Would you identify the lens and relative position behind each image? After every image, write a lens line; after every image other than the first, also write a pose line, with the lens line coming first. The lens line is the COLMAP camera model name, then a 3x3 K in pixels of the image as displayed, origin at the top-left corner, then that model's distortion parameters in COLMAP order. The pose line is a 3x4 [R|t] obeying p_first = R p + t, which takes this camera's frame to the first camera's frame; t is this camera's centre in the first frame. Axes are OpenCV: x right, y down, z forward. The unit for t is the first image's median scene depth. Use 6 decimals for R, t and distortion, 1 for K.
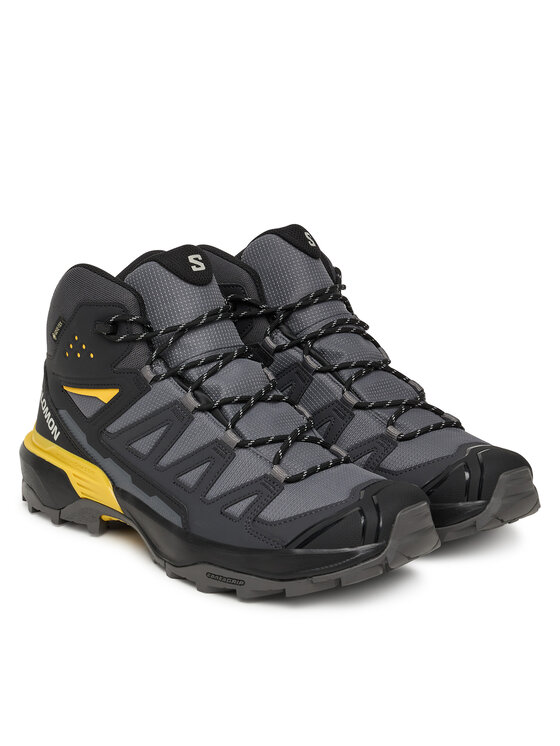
lens RADIAL K [[1203.7, 0, 281.2], [0, 1203.7, 372.1], [0, 0, 1]] dist [-0.015252, 0.000000]
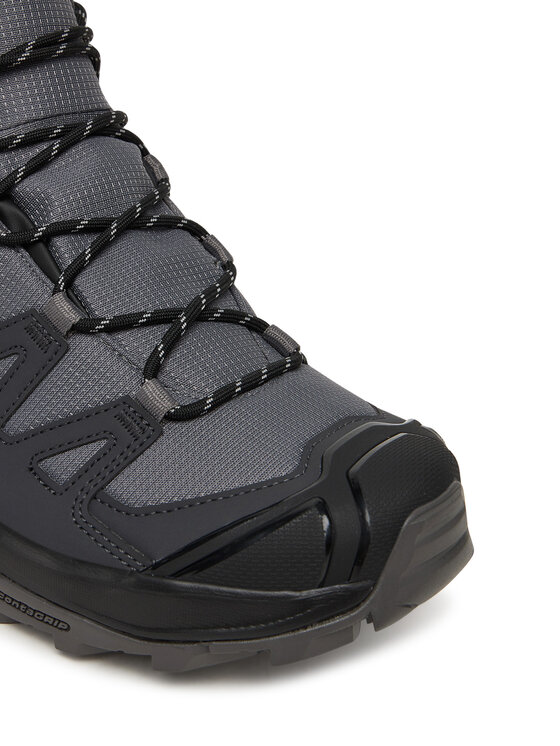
lens RADIAL K [[1510.2, 0, 277.1], [0, 1510.2, 372.4], [0, 0, 1]] dist [0.006430, 0.000000]
pose [[0.997432, 0.053041, 0.048128, 0.016627], [-0.060576, 0.983274, 0.171763, -0.030336], [-0.038213, -0.174237, 0.983962, 0.396624]]
